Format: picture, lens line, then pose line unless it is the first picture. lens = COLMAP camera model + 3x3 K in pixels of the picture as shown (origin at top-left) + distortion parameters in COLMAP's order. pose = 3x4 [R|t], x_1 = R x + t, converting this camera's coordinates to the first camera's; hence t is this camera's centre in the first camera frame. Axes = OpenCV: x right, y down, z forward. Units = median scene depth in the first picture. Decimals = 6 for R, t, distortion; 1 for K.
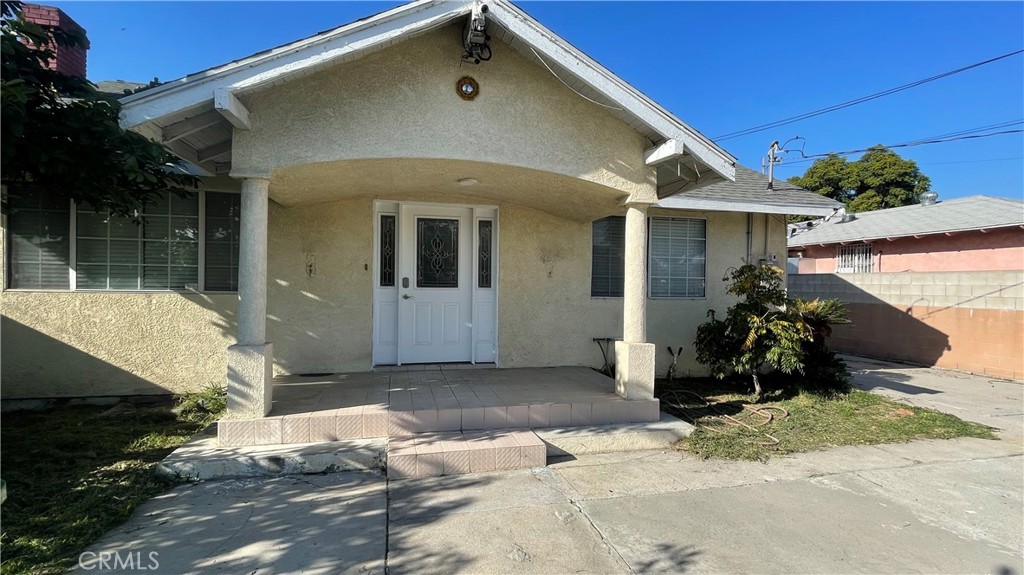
lens RADIAL K [[470.5, 0, 512.0], [0, 470.5, 287.5], [0, 0, 1]] dist [0.000678, 0.000059]
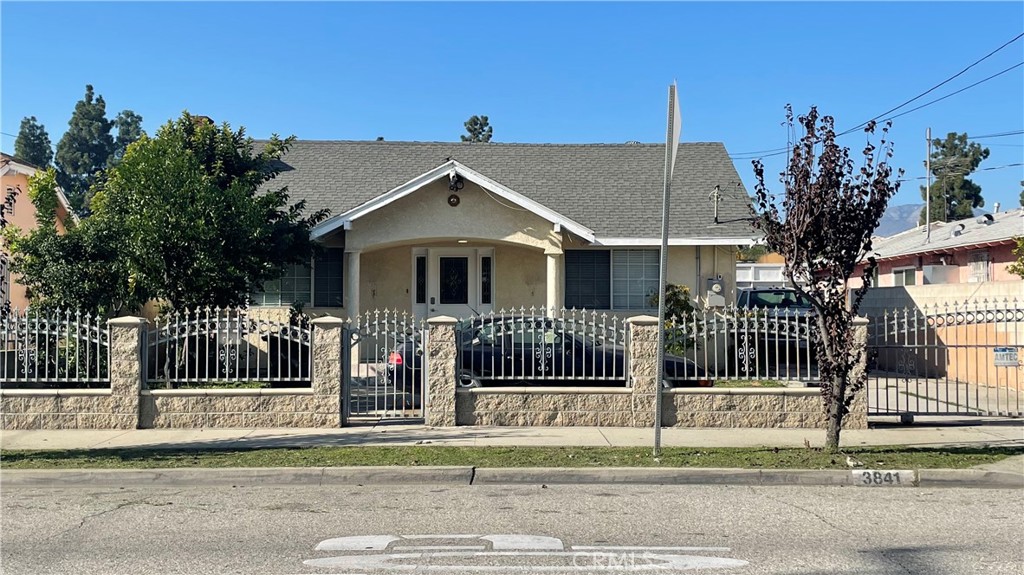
lens RADIAL K [[1186.6, 0, 512.0], [0, 1186.6, 287.5], [0, 0, 1]] dist [0.095725, -0.035401]
pose [[0.971203, -0.014673, -0.237802, 0.978366], [0.008862, 0.999636, -0.025484, 0.049734], [0.238090, 0.022643, 0.970979, -2.784483]]
